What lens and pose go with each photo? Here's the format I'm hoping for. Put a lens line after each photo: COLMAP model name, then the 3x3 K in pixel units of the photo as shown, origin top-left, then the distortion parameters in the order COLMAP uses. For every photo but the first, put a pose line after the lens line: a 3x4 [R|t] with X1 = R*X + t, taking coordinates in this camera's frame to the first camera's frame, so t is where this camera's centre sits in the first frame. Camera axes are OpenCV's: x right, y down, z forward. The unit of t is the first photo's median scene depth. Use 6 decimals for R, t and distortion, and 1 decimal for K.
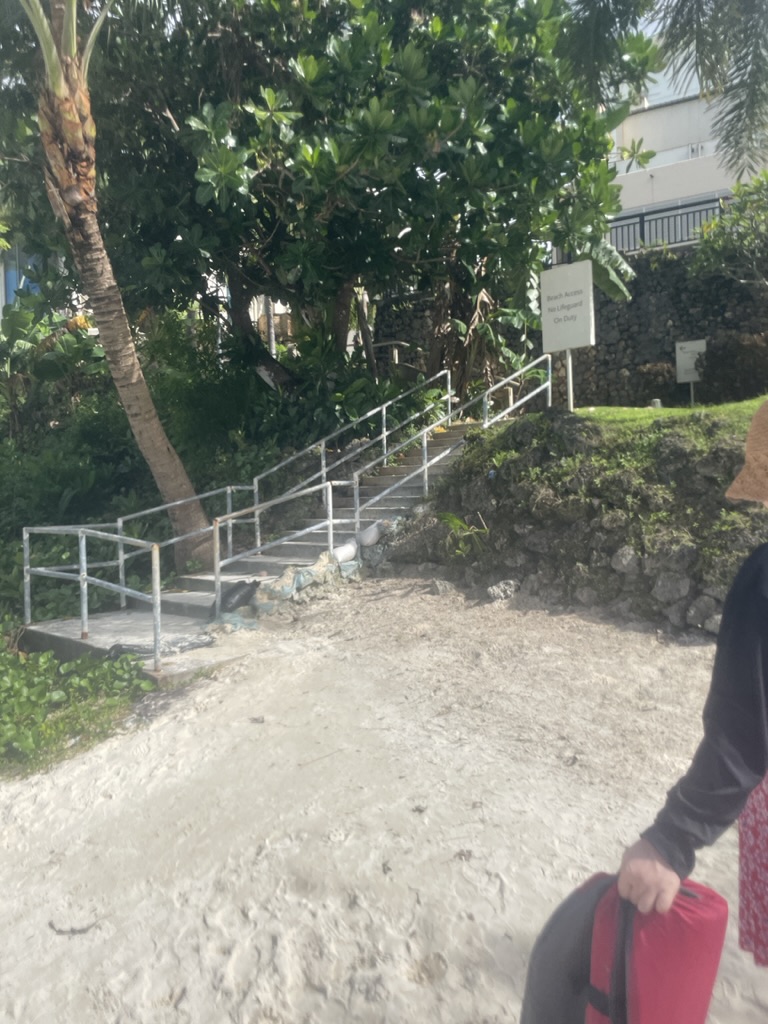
lens RADIAL K [[789.1, 0, 385.1], [0, 789.1, 506.9], [0, 0, 1]] dist [0.073519, -0.087518]
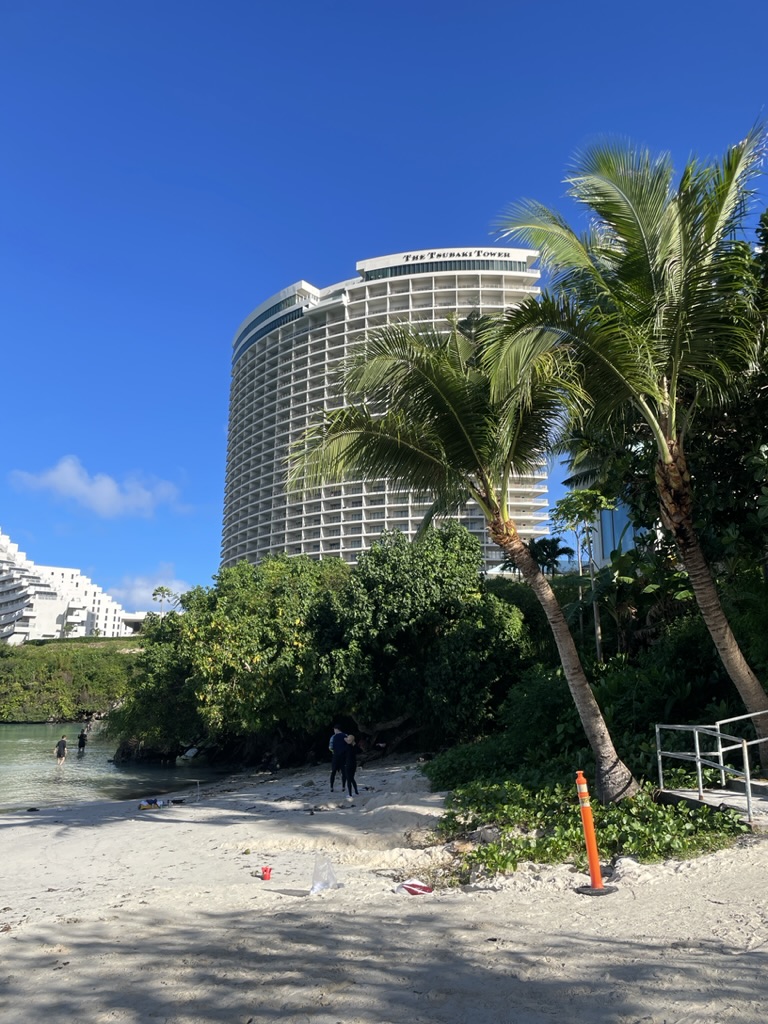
lens RADIAL K [[789.1, 0, 381.1], [0, 789.1, 505.4], [0, 0, 1]] dist [0.073519, -0.087518]
pose [[0.768080, -0.116478, -0.629671, 0.179853], [-0.042576, 0.971852, -0.231711, -0.006929], [0.638936, 0.204782, 0.741502, -0.622544]]
